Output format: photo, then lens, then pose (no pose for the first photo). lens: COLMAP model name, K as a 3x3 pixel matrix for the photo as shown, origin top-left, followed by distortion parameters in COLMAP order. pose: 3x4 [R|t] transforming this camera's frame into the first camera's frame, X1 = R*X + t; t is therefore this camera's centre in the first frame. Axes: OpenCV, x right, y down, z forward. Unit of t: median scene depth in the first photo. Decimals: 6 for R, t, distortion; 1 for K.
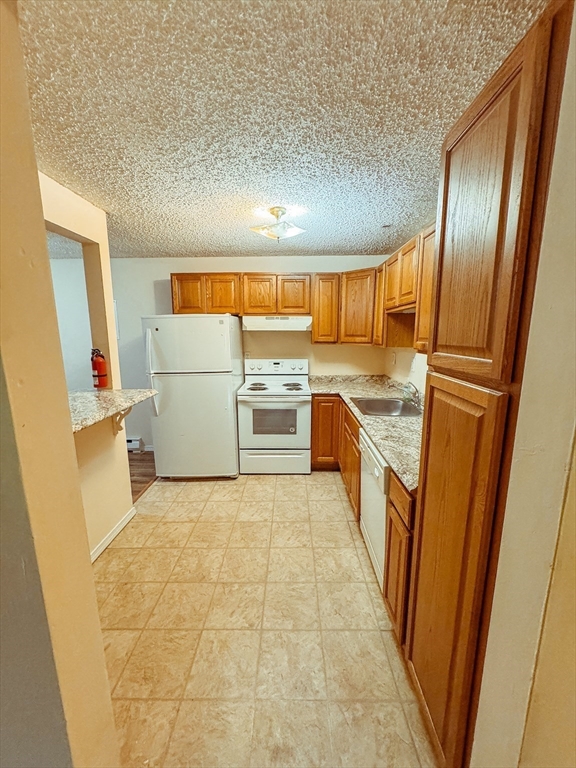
lens RADIAL K [[307.4, 0, 289.6], [0, 307.4, 385.1], [0, 0, 1]] dist [0.000903, -0.000127]
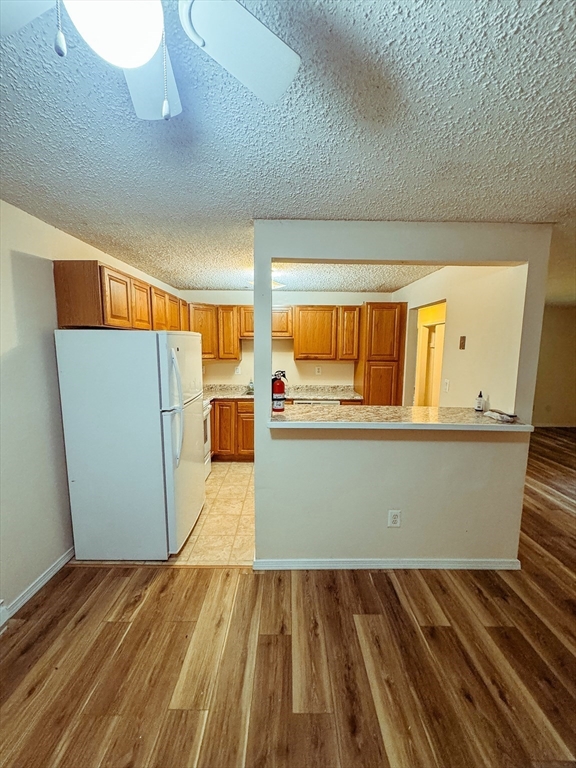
lens RADIAL K [[307.4, 0, 287.7], [0, 307.4, 383.4], [0, 0, 1]] dist [0.000903, -0.000127]
pose [[-0.012397, -0.117750, 0.992966, -1.180195], [0.168146, 0.978656, 0.118153, -0.140237], [-0.985684, 0.168428, 0.007667, 0.727128]]
